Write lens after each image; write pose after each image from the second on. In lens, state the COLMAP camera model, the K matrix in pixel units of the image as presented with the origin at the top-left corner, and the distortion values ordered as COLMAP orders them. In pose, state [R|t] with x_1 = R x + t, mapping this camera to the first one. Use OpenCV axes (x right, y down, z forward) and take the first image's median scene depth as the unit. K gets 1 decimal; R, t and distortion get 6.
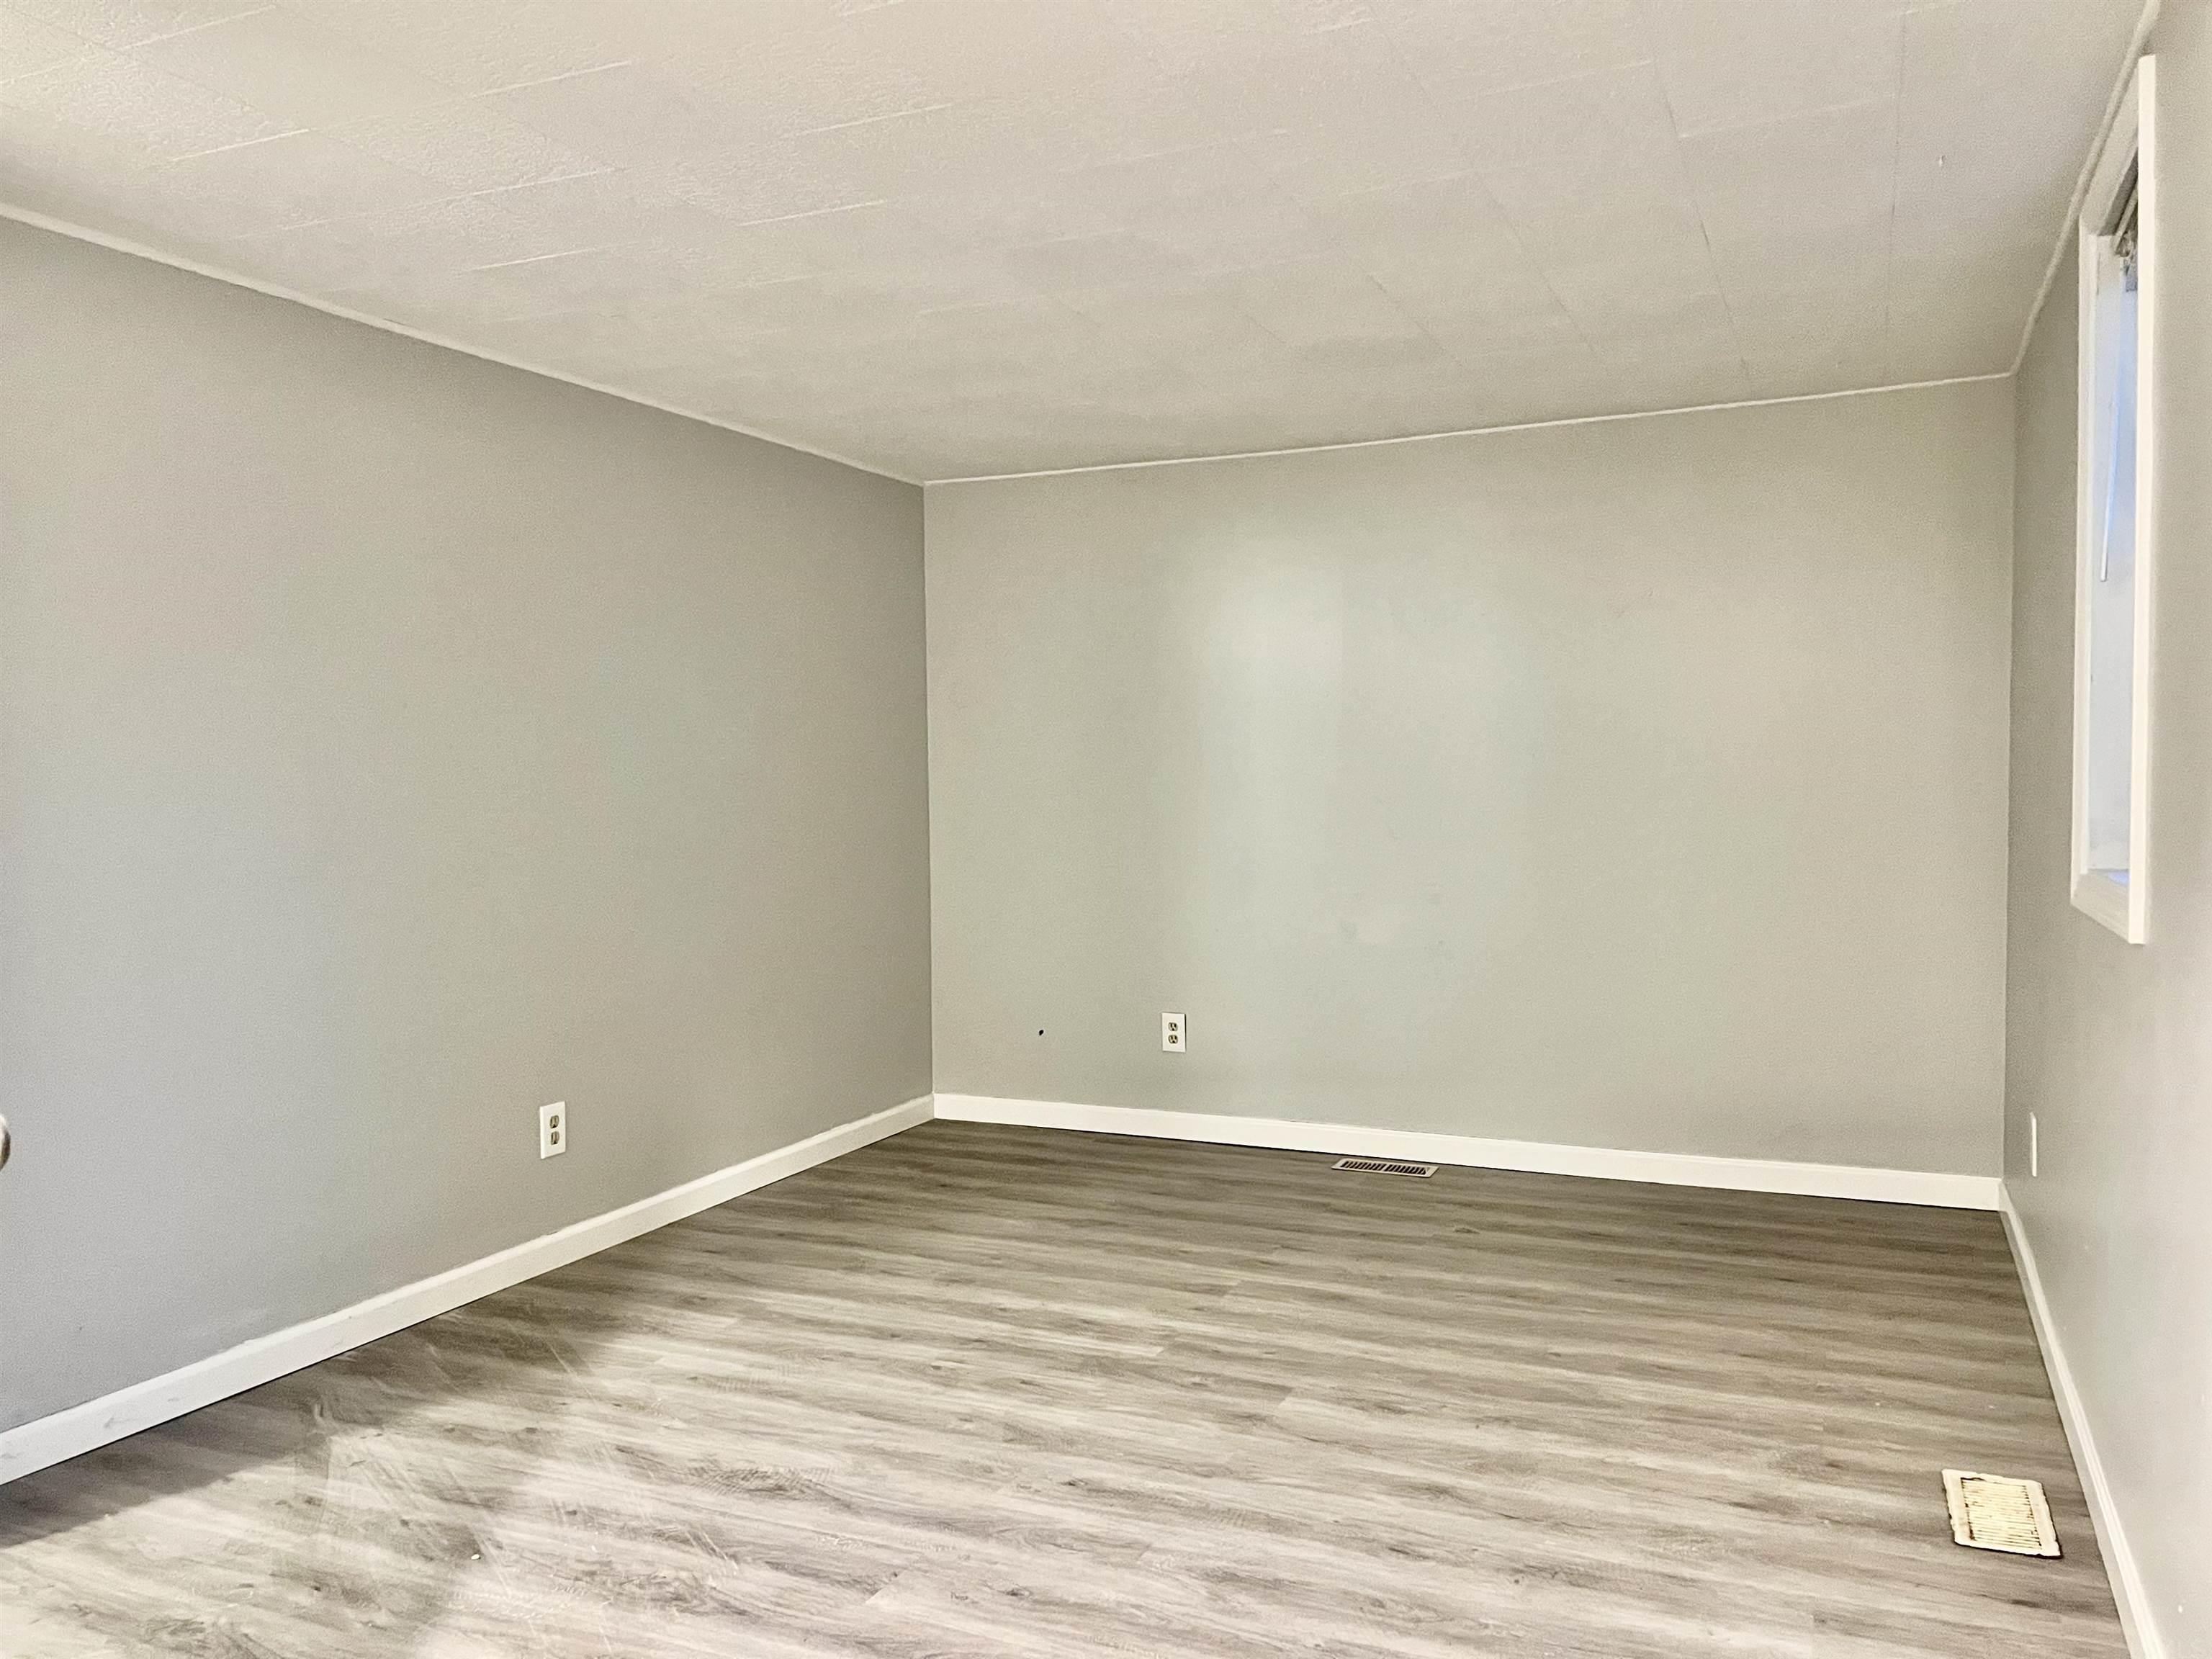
lens RADIAL K [[1644.6, 0, 1106.0], [0, 1644.6, 829.5], [0, 0, 1]] dist [0.010467, -0.002152]
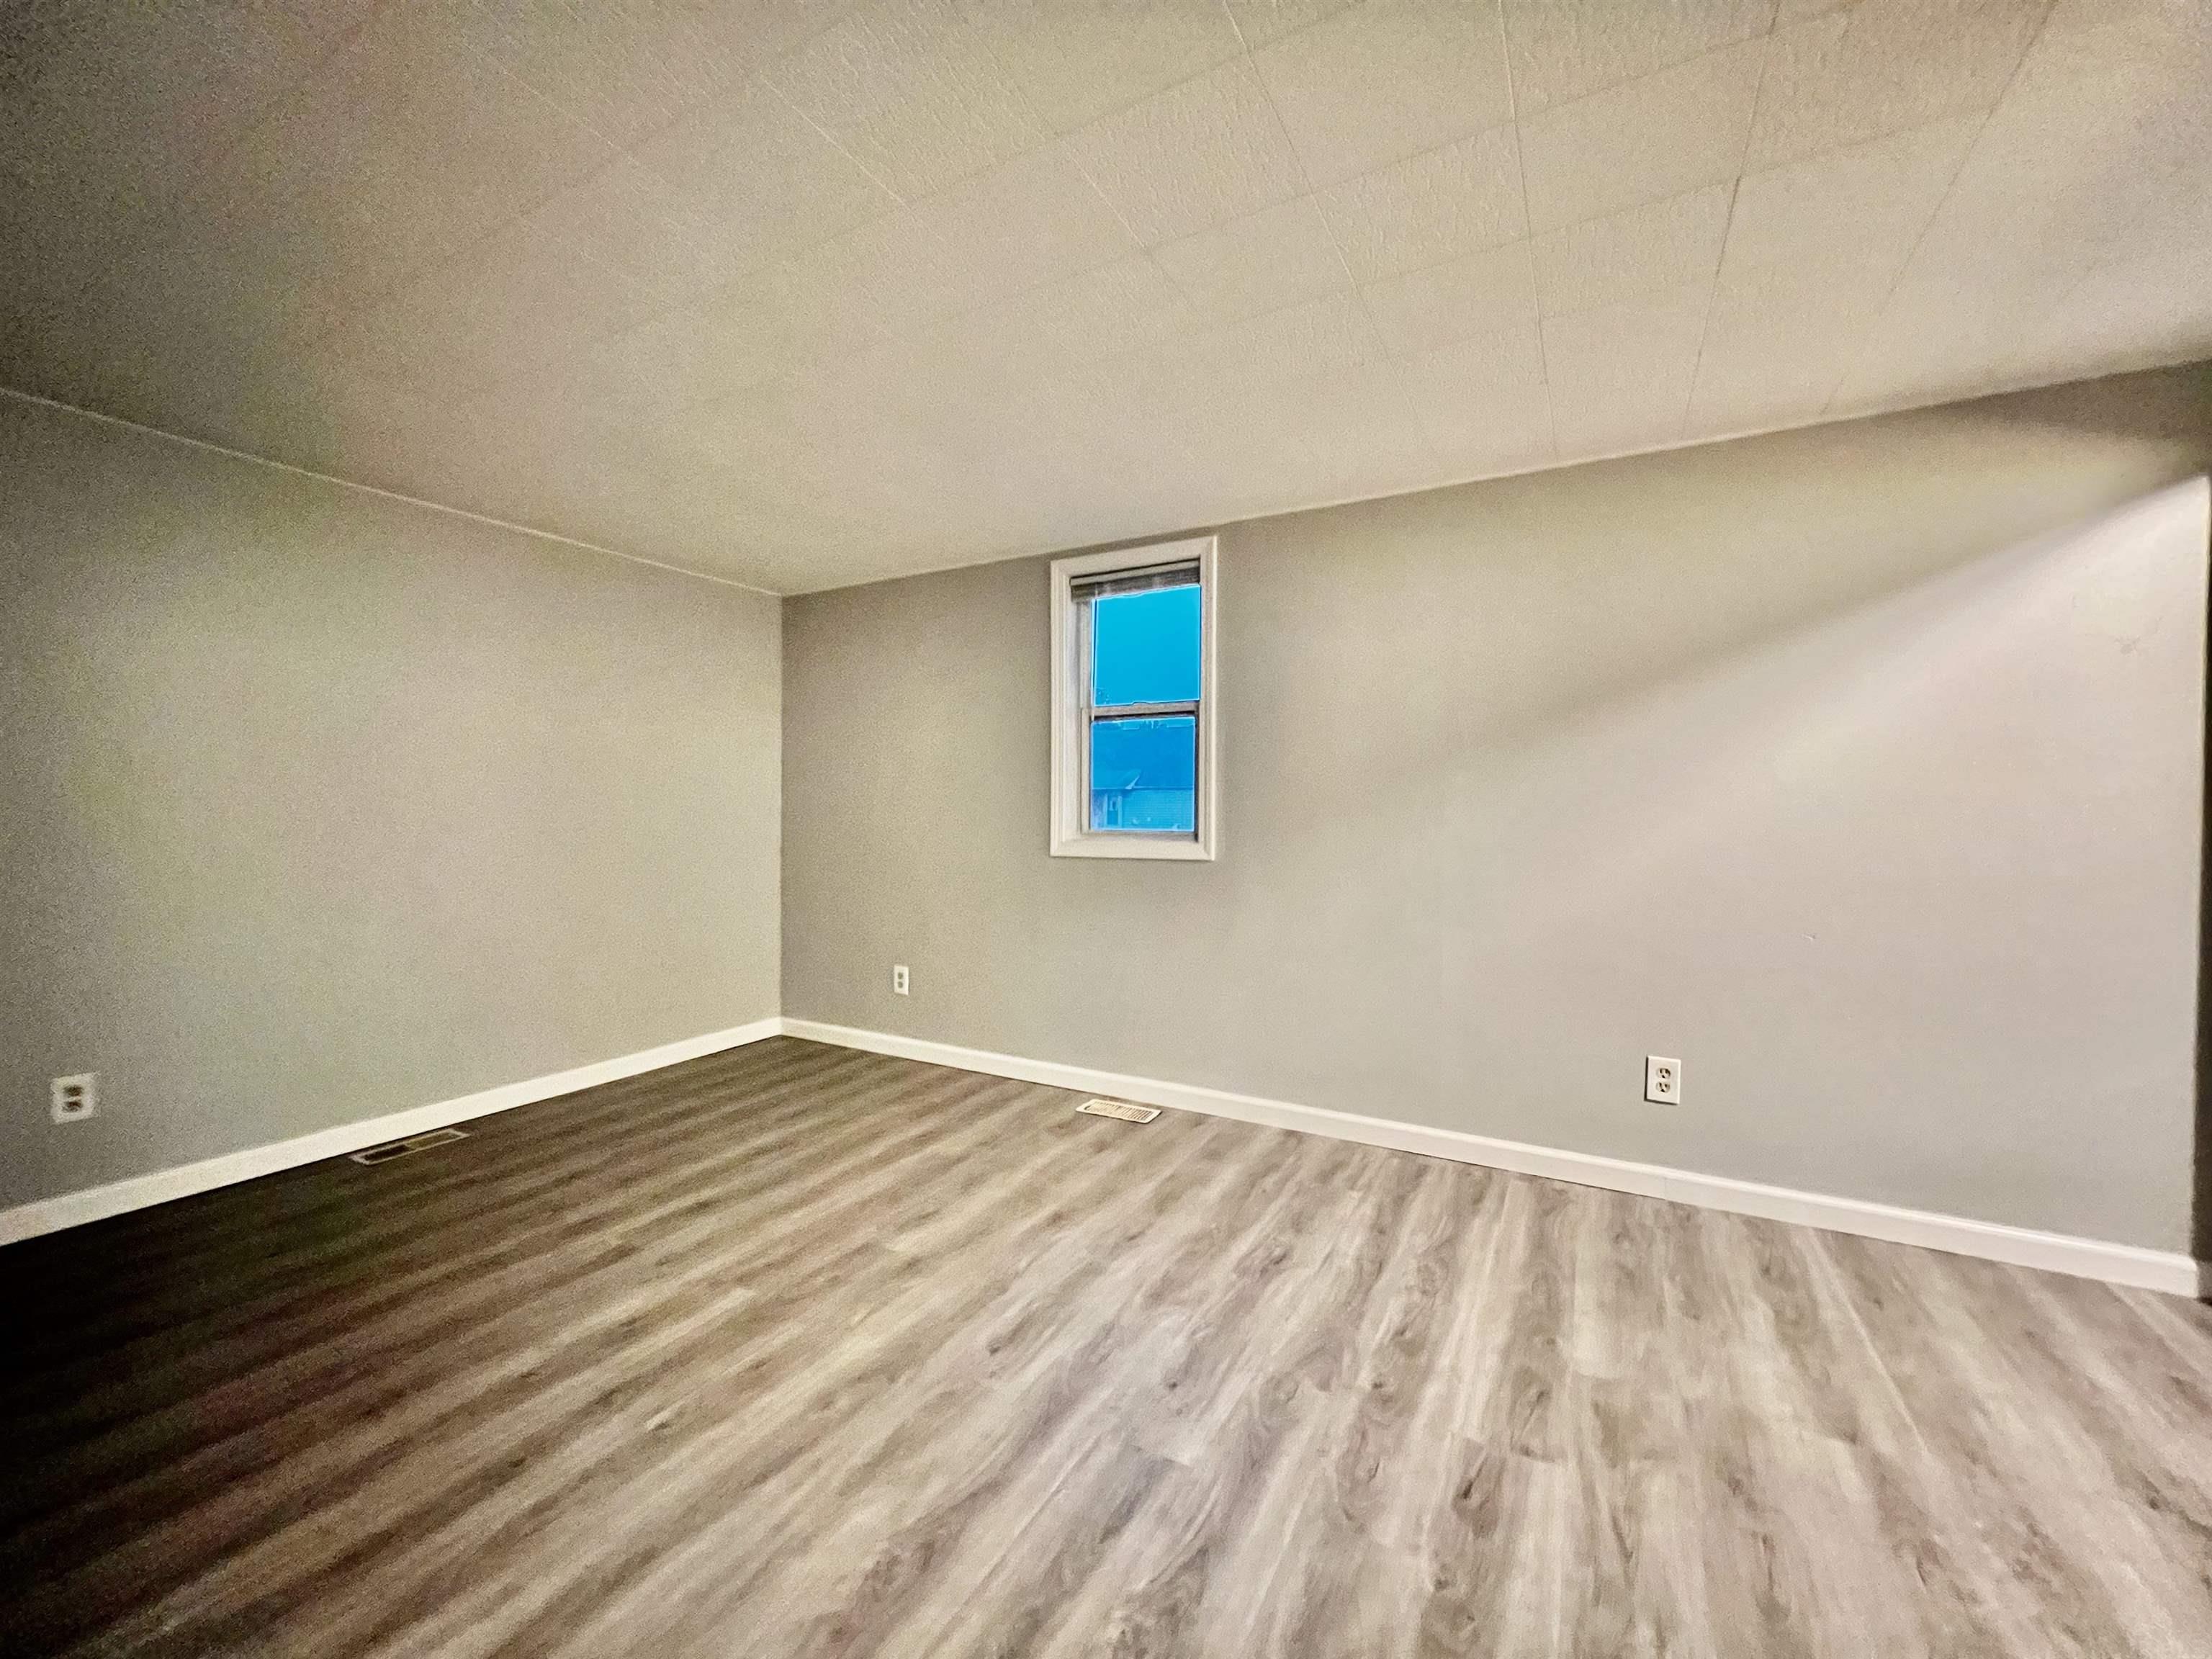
lens RADIAL K [[872.9, 0, 1106.0], [0, 872.9, 829.5], [0, 0, 1]] dist [-0.001856, -0.000078]
pose [[0.107893, -0.013028, 0.994077, -0.580423], [0.033557, 0.999392, 0.009456, 0.001730], [-0.993596, 0.032338, 0.108265, 0.733455]]
